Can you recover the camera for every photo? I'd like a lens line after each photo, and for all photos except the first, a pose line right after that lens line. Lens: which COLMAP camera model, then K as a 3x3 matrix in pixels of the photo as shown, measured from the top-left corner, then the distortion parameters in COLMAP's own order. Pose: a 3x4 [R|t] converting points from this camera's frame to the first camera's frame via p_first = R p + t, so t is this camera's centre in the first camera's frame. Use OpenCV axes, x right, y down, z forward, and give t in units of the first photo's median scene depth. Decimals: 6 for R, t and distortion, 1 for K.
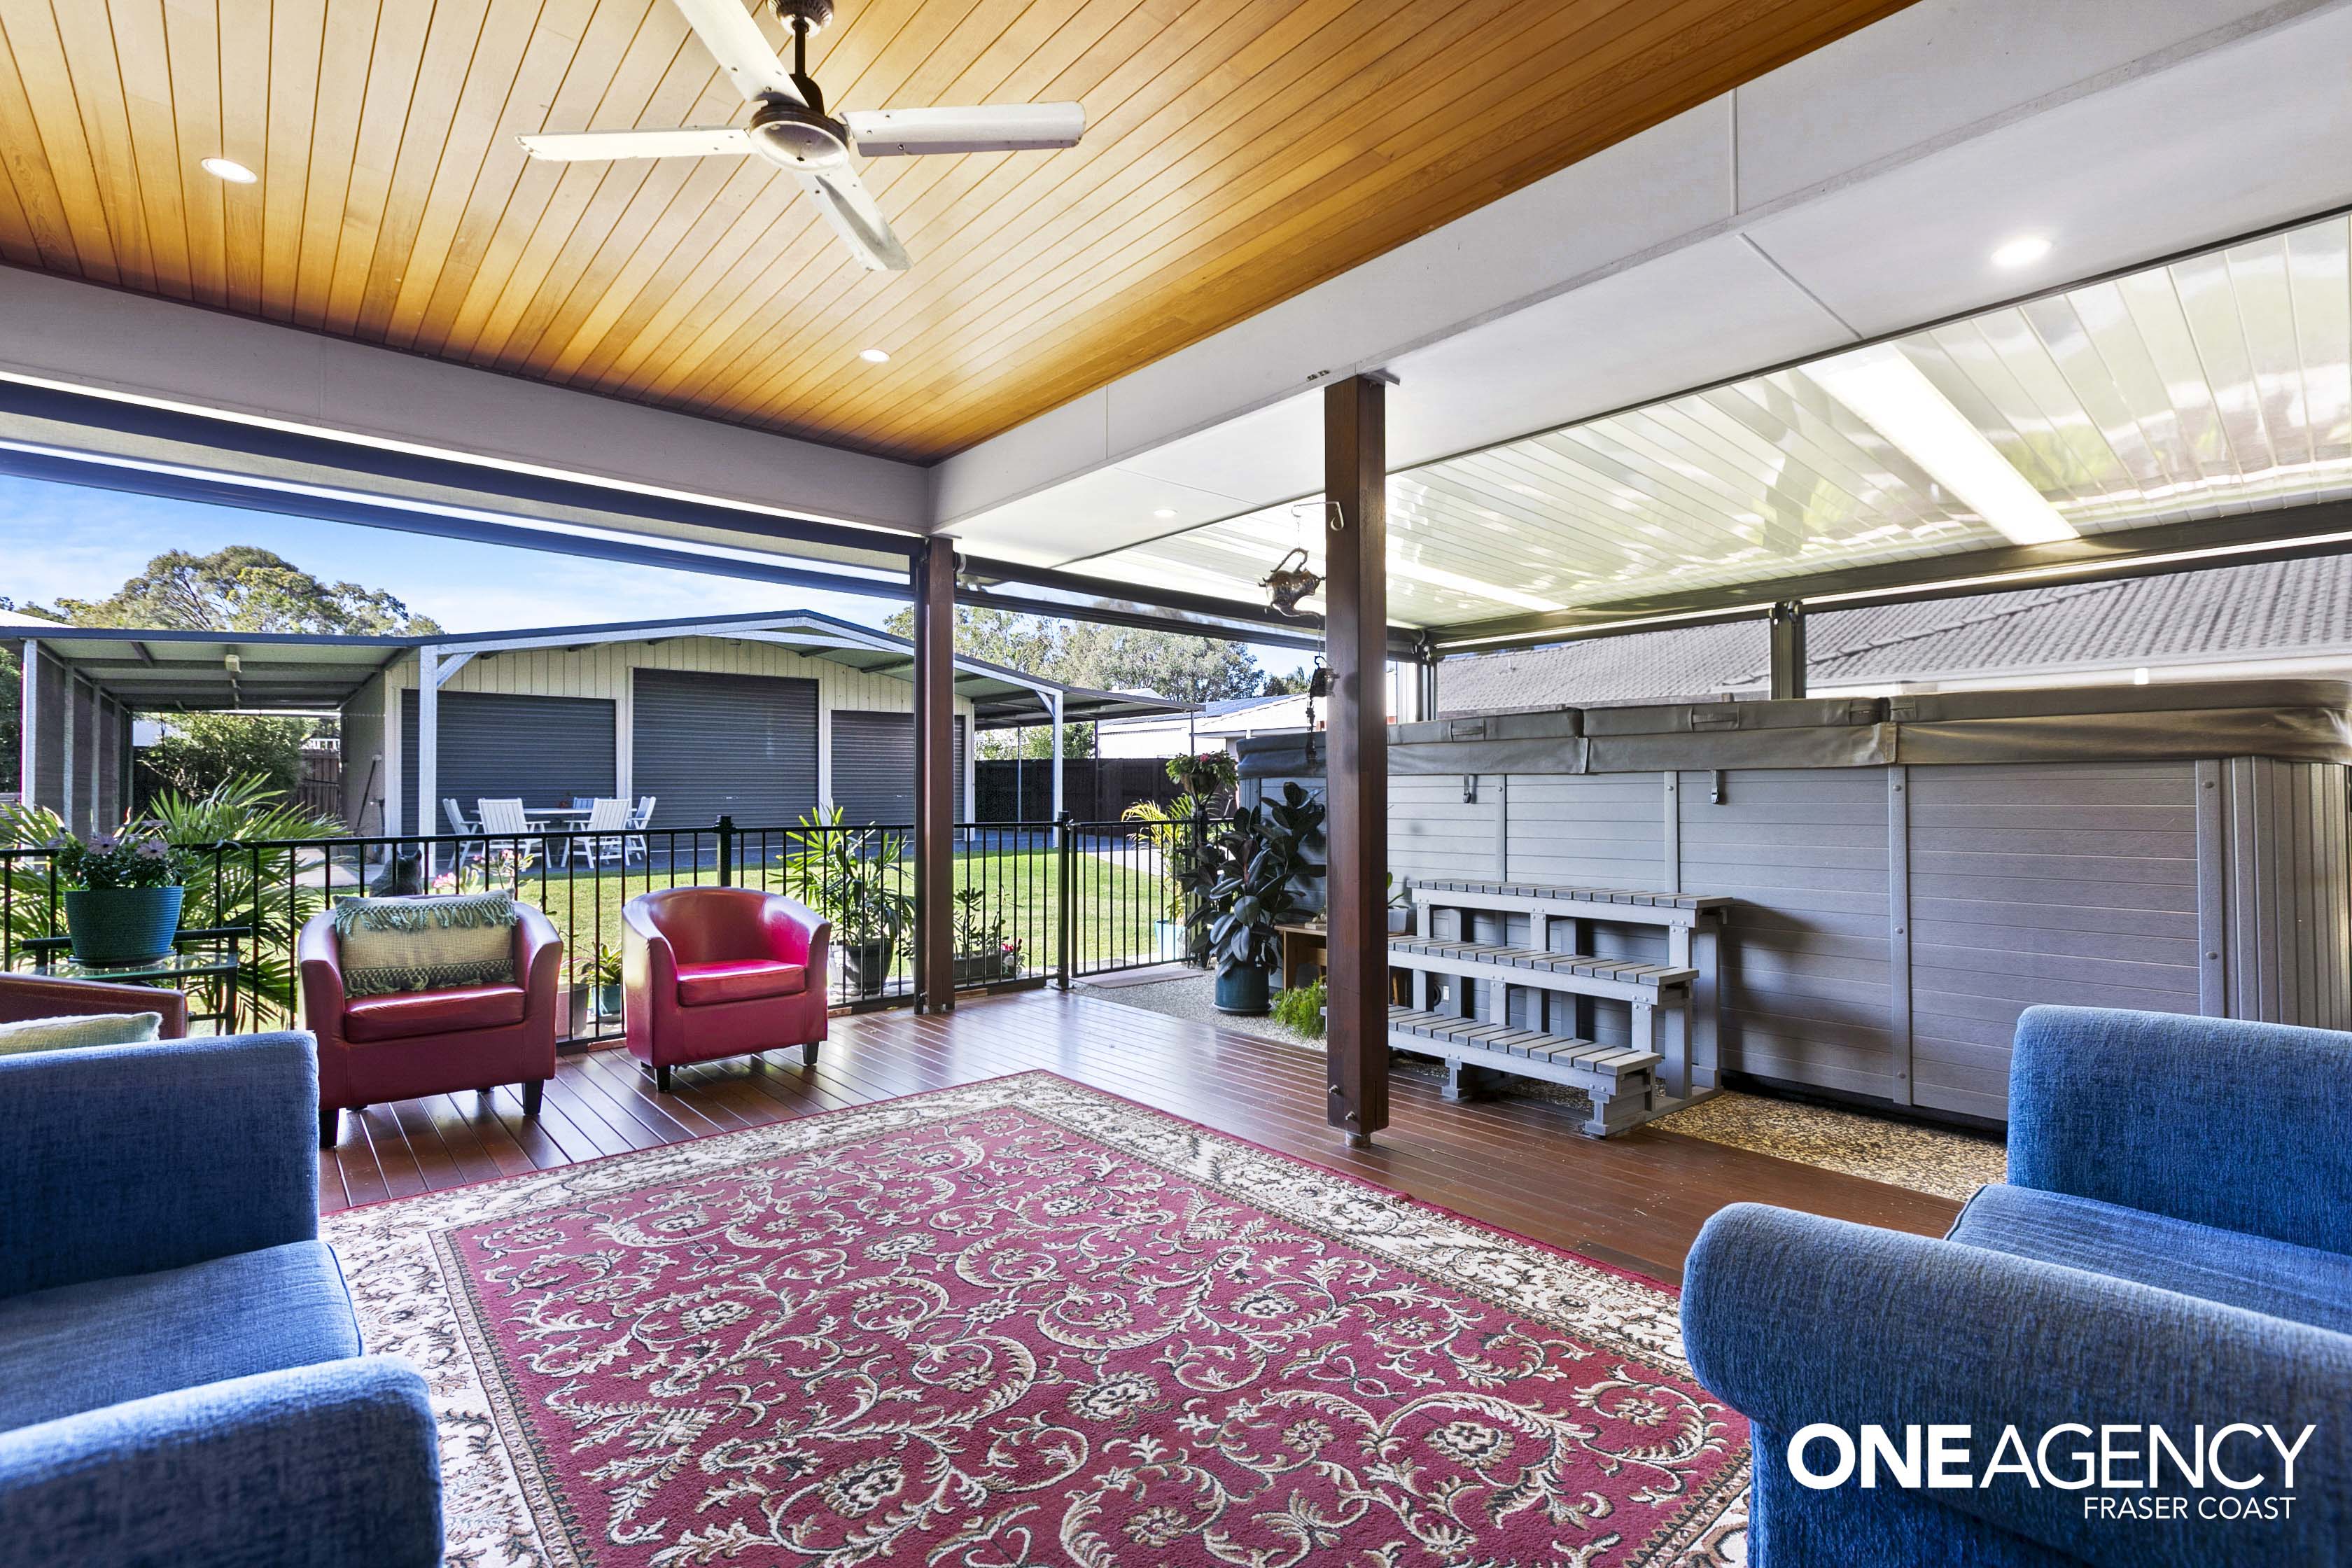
lens RADIAL K [[1065.4, 0, 1176.0], [0, 1065.4, 778.6], [0, 0, 1]] dist [0.002080, 0.000039]
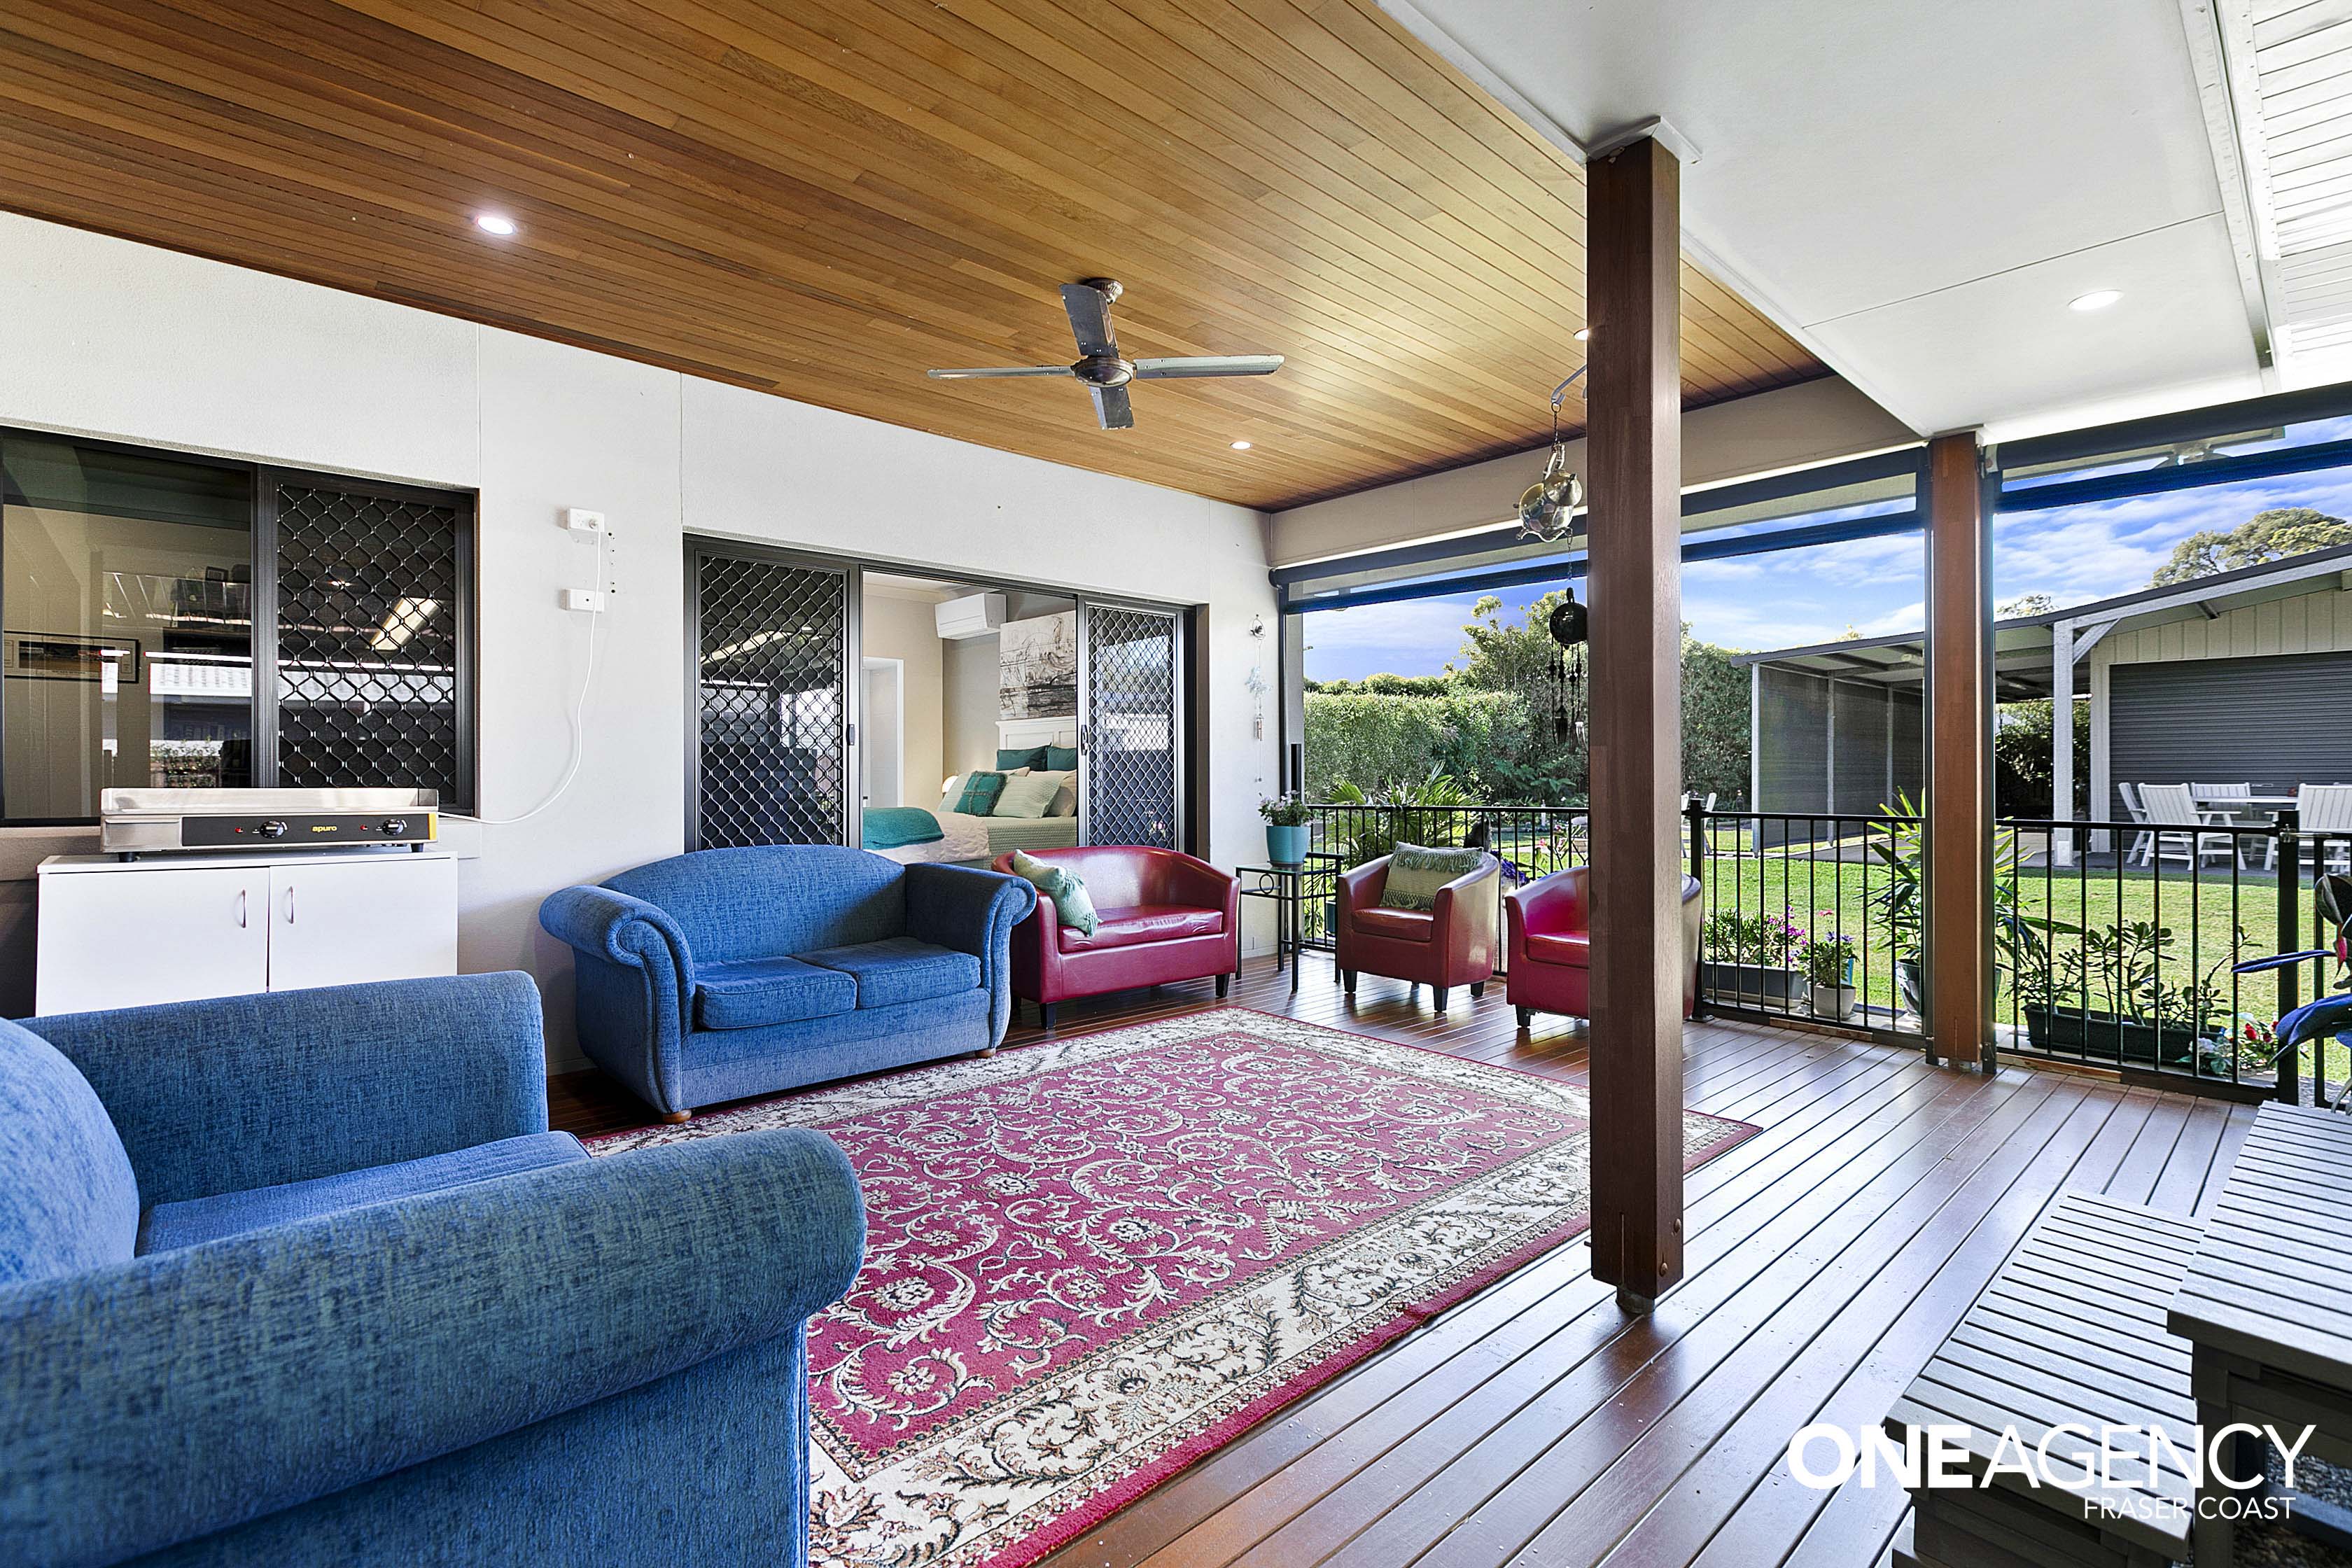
lens RADIAL K [[1065.4, 0, 1176.0], [0, 1065.4, 778.6], [0, 0, 1]] dist [0.002080, 0.000039]
pose [[0.017177, 0.001948, -0.999851, 1.126205], [0.013879, 0.999901, 0.002187, 0.011742], [0.999756, -0.013914, 0.017149, 0.956018]]
